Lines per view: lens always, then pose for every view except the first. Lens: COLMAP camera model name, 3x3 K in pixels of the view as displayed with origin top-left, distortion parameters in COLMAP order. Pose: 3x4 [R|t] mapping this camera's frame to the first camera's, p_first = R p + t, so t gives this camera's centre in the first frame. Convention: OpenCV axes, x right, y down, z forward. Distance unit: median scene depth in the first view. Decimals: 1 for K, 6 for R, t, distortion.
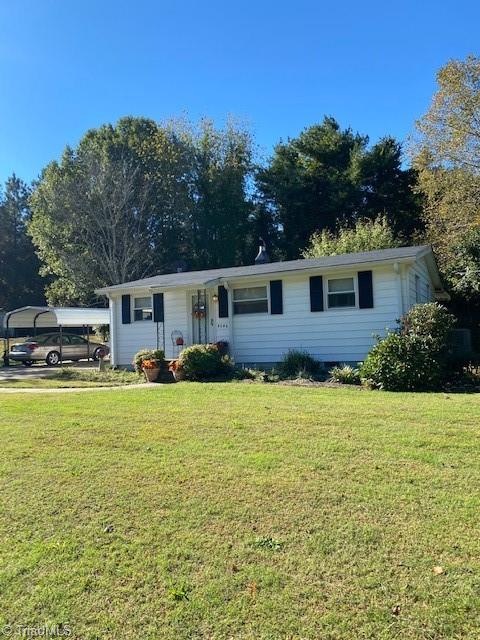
lens RADIAL K [[487.0, 0, 240.0], [0, 487.0, 320.0], [0, 0, 1]] dist [0.002622, 0.000153]
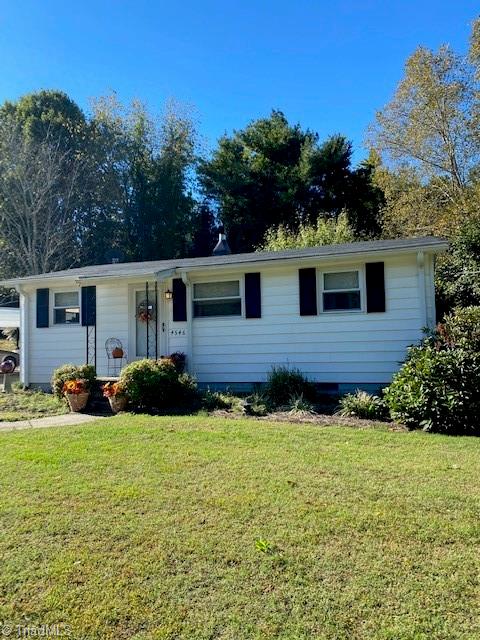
lens RADIAL K [[487.0, 0, 240.0], [0, 487.0, 320.0], [0, 0, 1]] dist [0.002622, 0.000153]
pose [[0.989635, 0.017337, 0.142554, -0.047128], [-0.015940, 0.999813, -0.010936, -0.000425], [-0.142717, 0.008551, 0.989727, 0.245488]]
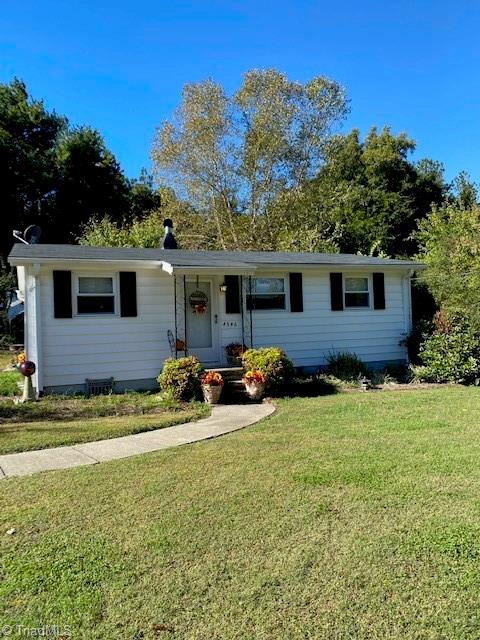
lens RADIAL K [[487.0, 0, 240.0], [0, 487.0, 320.0], [0, 0, 1]] dist [0.002622, 0.000153]
pose [[0.650165, 0.024995, 0.759382, -0.604244], [-0.018331, 0.999684, -0.017210, 0.018294], [-0.759572, -0.002731, 0.650418, 0.476095]]
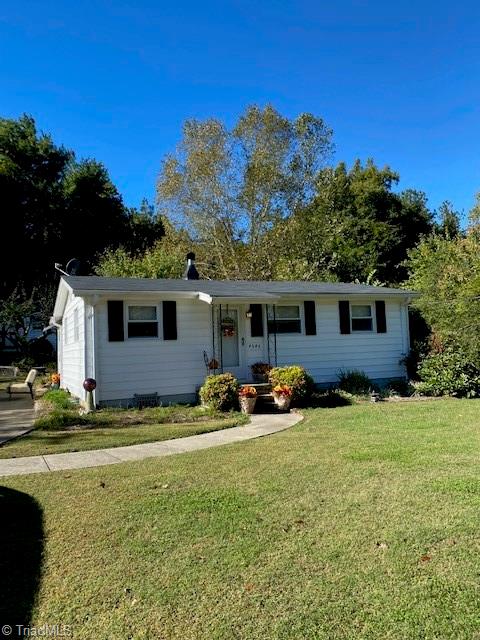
lens RADIAL K [[487.0, 0, 240.0], [0, 487.0, 320.0], [0, 0, 1]] dist [0.002622, 0.000153]
pose [[0.630399, 0.059577, 0.773982, -0.731715], [-0.013769, 0.997752, -0.065586, 0.022931], [-0.776149, 0.030689, 0.629802, 0.451707]]
